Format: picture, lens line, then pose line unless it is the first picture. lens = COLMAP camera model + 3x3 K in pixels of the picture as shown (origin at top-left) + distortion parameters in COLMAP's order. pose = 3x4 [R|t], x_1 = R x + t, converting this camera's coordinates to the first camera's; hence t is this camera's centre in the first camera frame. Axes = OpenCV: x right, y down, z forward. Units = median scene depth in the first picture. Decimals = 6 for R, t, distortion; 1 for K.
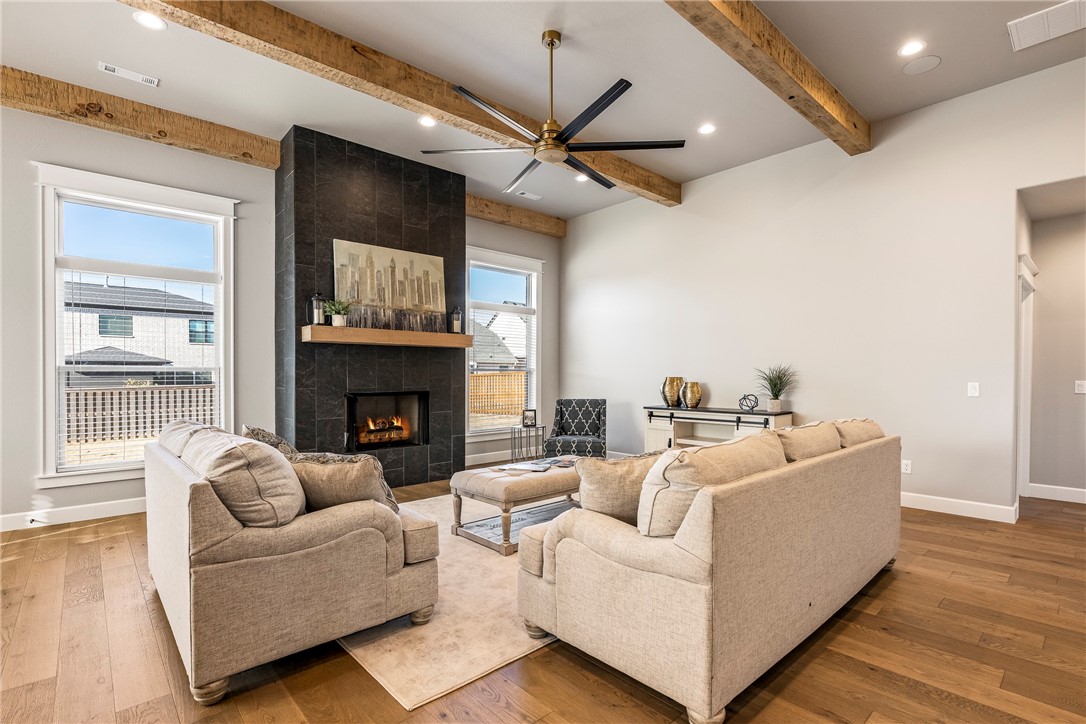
lens RADIAL K [[497.6, 0, 542.4], [0, 497.6, 379.4], [0, 0, 1]] dist [-0.007088, -0.000647]
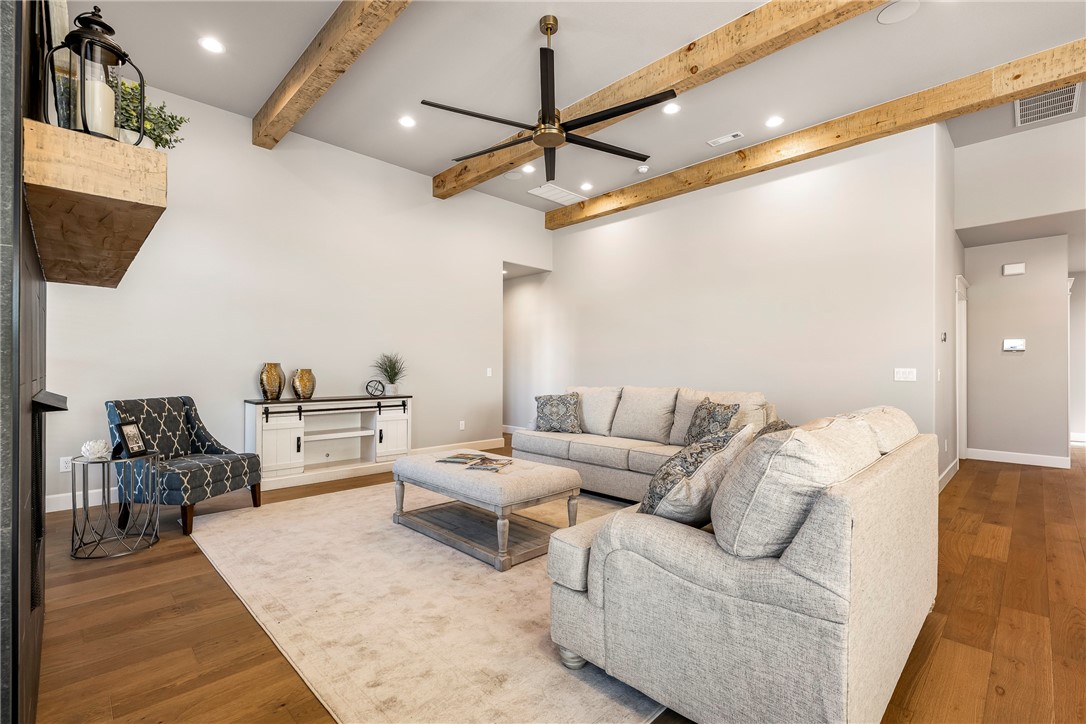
lens RADIAL K [[486.7, 0, 552.5], [0, 486.7, 367.2], [0, 0, 1]] dist [-0.009144, -0.000107]
pose [[-0.059998, 0.002871, 0.998194, -0.640796], [0.000083, 0.999996, -0.002871, 0.005988], [-0.998199, -0.000090, -0.059998, 0.707710]]
